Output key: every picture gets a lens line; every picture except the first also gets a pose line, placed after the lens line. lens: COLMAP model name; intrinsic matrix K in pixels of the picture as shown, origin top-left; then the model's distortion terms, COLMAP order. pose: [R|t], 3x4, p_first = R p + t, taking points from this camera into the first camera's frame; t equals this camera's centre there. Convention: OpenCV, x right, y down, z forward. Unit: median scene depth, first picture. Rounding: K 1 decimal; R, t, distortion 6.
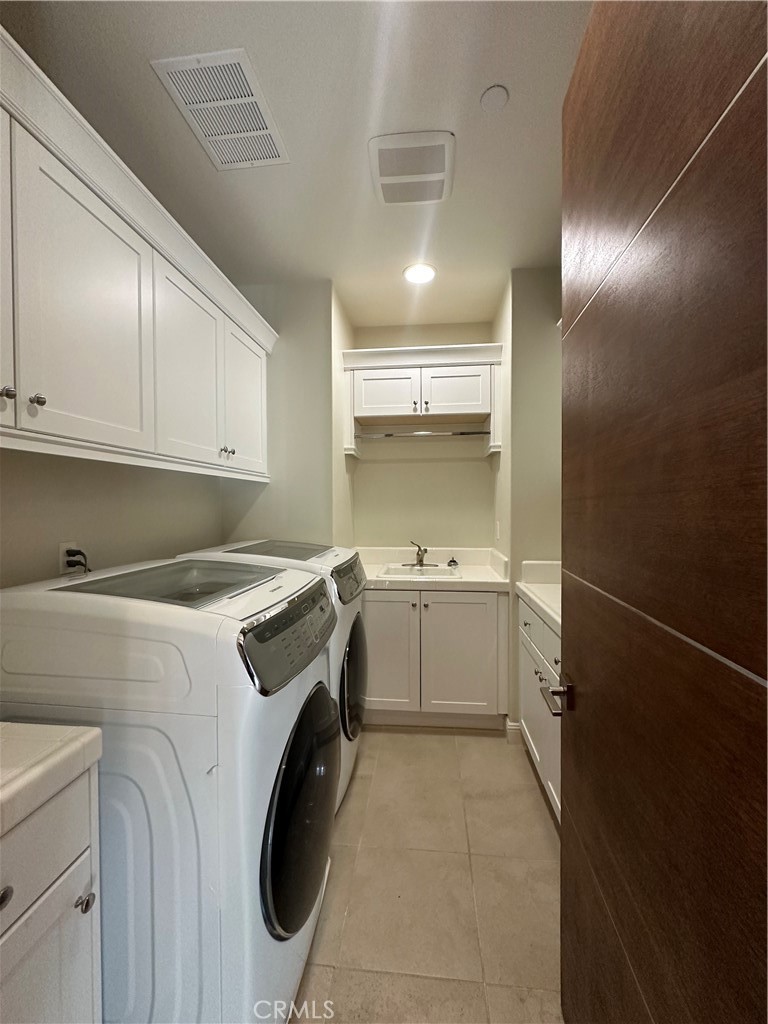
lens RADIAL K [[408.7, 0, 387.1], [0, 408.7, 510.4], [0, 0, 1]] dist [-0.000657, 0.000220]
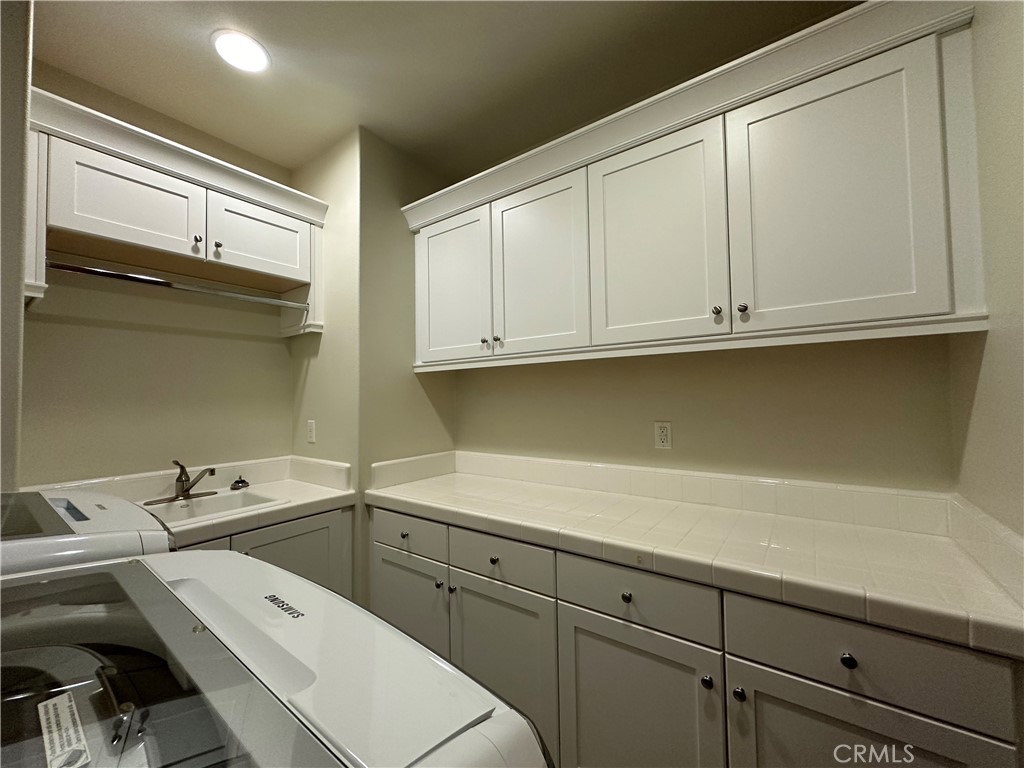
lens RADIAL K [[408.7, 0, 514.0], [0, 408.7, 383.8], [0, 0, 1]] dist [-0.000657, 0.000220]
pose [[0.507323, 0.026384, 0.861352, -0.220679], [0.027531, 0.998525, -0.046801, 0.004530], [-0.861316, 0.047456, 0.505848, 0.265381]]
